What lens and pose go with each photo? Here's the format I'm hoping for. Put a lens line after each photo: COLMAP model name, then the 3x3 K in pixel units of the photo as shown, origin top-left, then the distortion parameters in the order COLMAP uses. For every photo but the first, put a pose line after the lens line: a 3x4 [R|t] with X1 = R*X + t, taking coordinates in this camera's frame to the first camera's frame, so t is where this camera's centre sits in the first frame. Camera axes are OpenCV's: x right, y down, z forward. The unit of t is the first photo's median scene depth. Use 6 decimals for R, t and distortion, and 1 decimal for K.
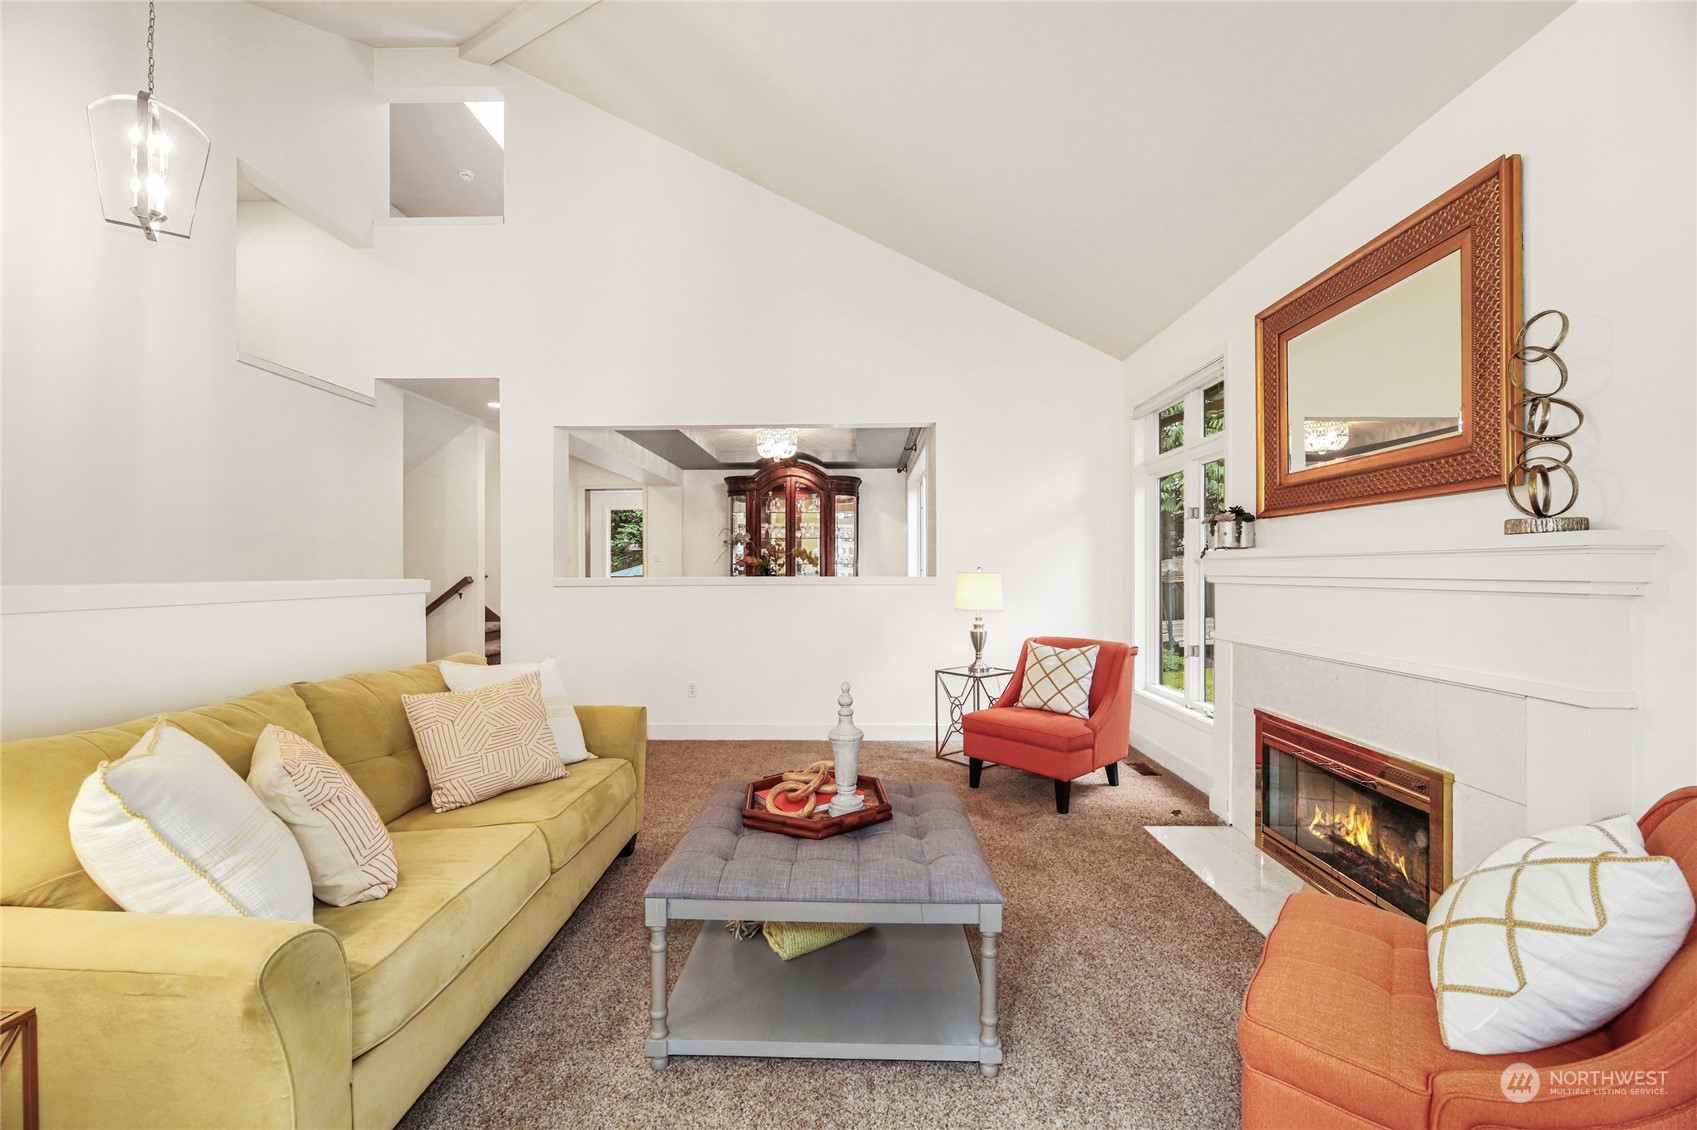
lens RADIAL K [[683.2, 0, 845.2], [0, 683.2, 571.6], [0, 0, 1]] dist [0.001967, -0.003738]
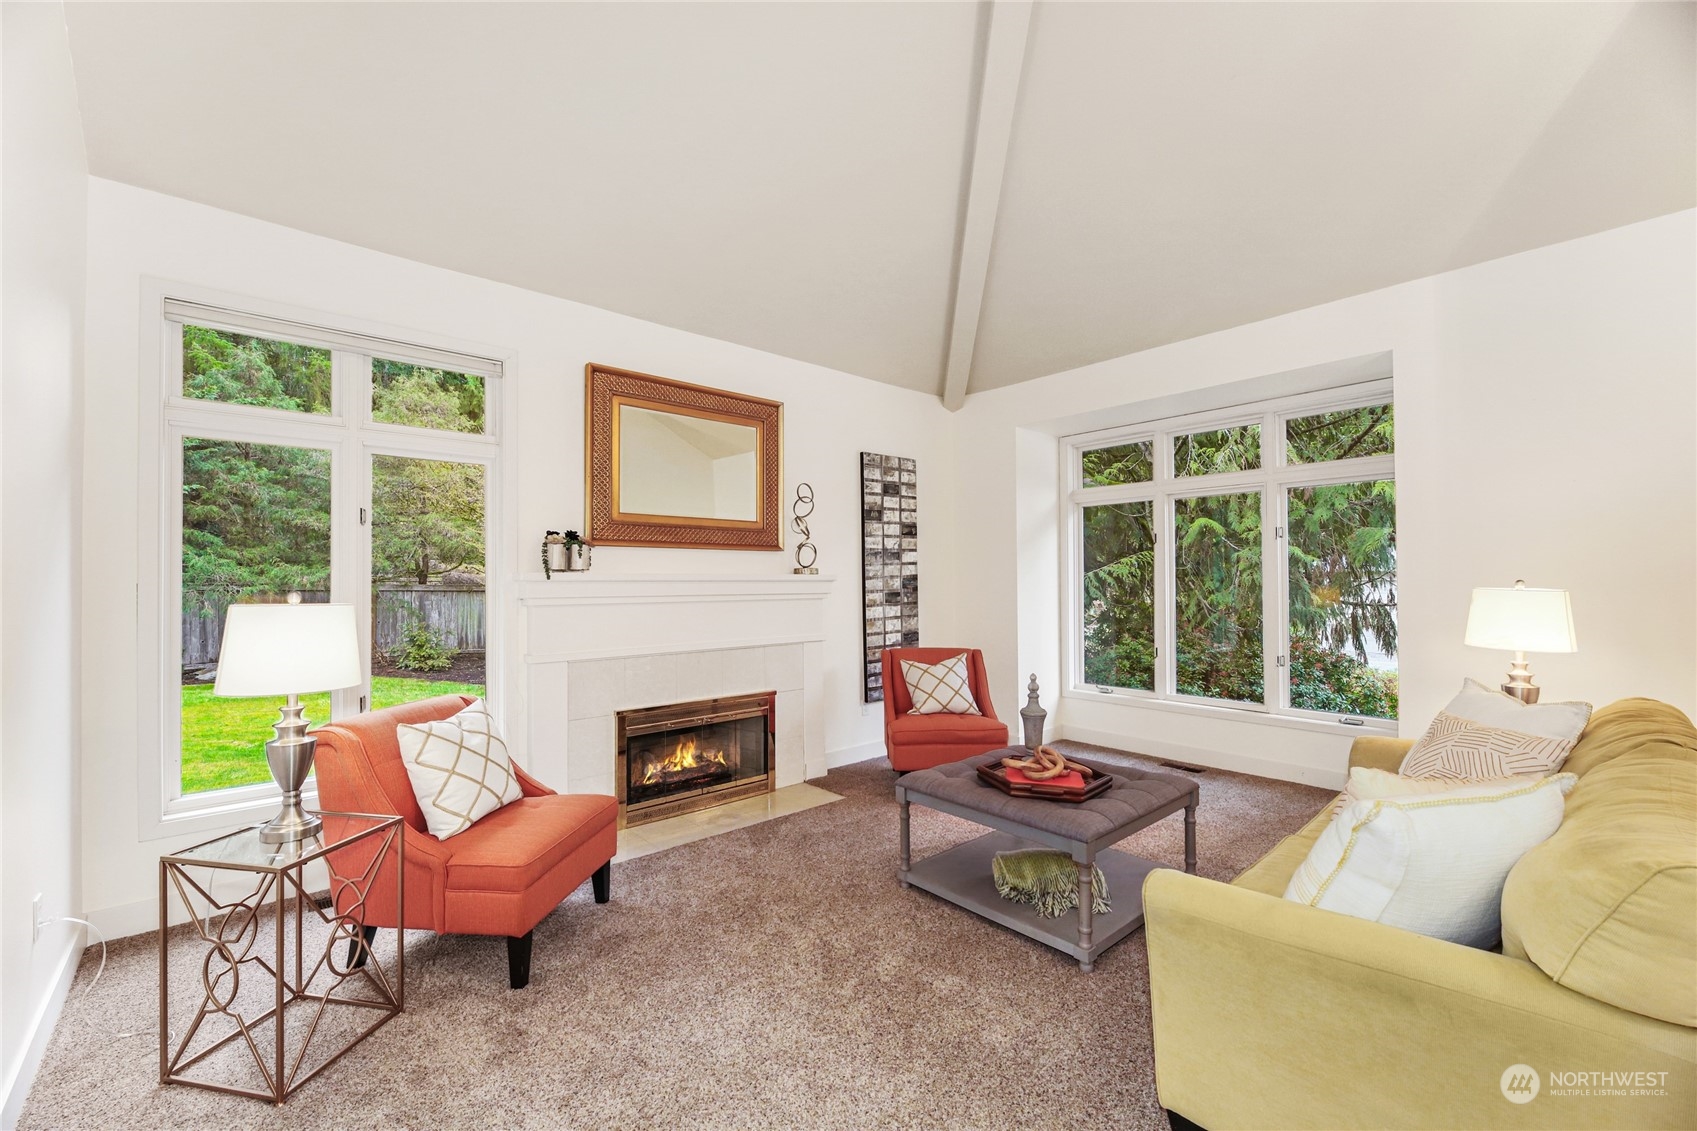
lens RADIAL K [[683.2, 0, 845.2], [0, 683.2, 572.1], [0, 0, 1]] dist [0.001967, -0.003738]
pose [[-0.681174, 0.010766, 0.732042, -0.537399], [0.001490, 0.999910, -0.013320, -0.019090], [-0.732120, -0.007982, -0.681129, 1.583134]]
